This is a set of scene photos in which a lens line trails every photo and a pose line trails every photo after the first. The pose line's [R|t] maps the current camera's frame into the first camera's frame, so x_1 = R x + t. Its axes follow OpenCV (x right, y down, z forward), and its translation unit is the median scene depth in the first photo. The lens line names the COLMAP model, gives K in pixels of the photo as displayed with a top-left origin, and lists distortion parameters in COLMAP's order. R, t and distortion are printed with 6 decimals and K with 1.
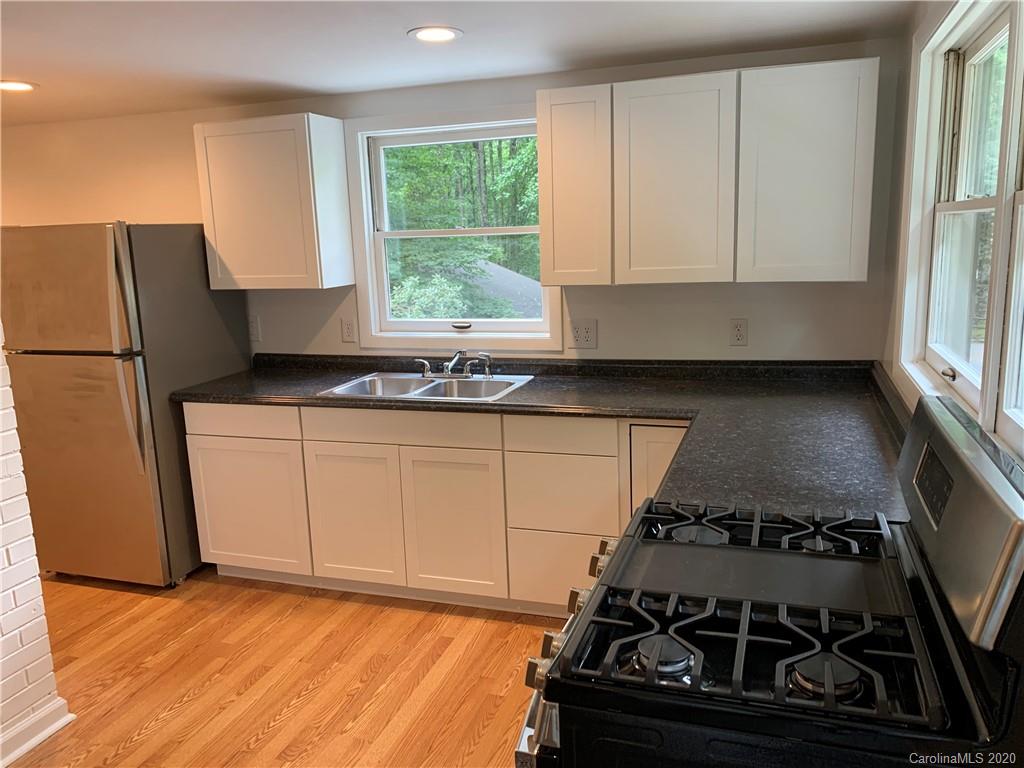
lens RADIAL K [[779.6, 0, 519.0], [0, 779.6, 382.4], [0, 0, 1]] dist [0.026166, -0.027422]
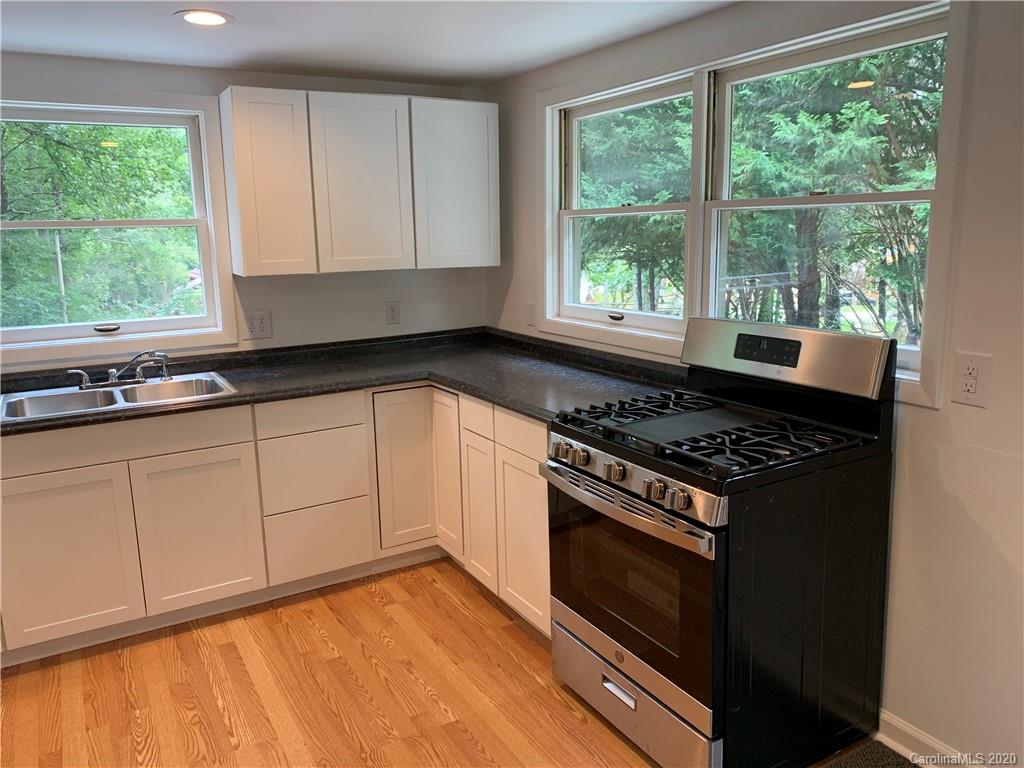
lens RADIAL K [[782.9, 0, 507.3], [0, 782.9, 378.3], [0, 0, 1]] dist [0.012069, -0.005507]
pose [[0.661632, -0.124598, 0.739404, -0.534290], [0.137490, 0.989538, 0.043719, 0.008774], [-0.737115, 0.072735, 0.671841, 0.074014]]
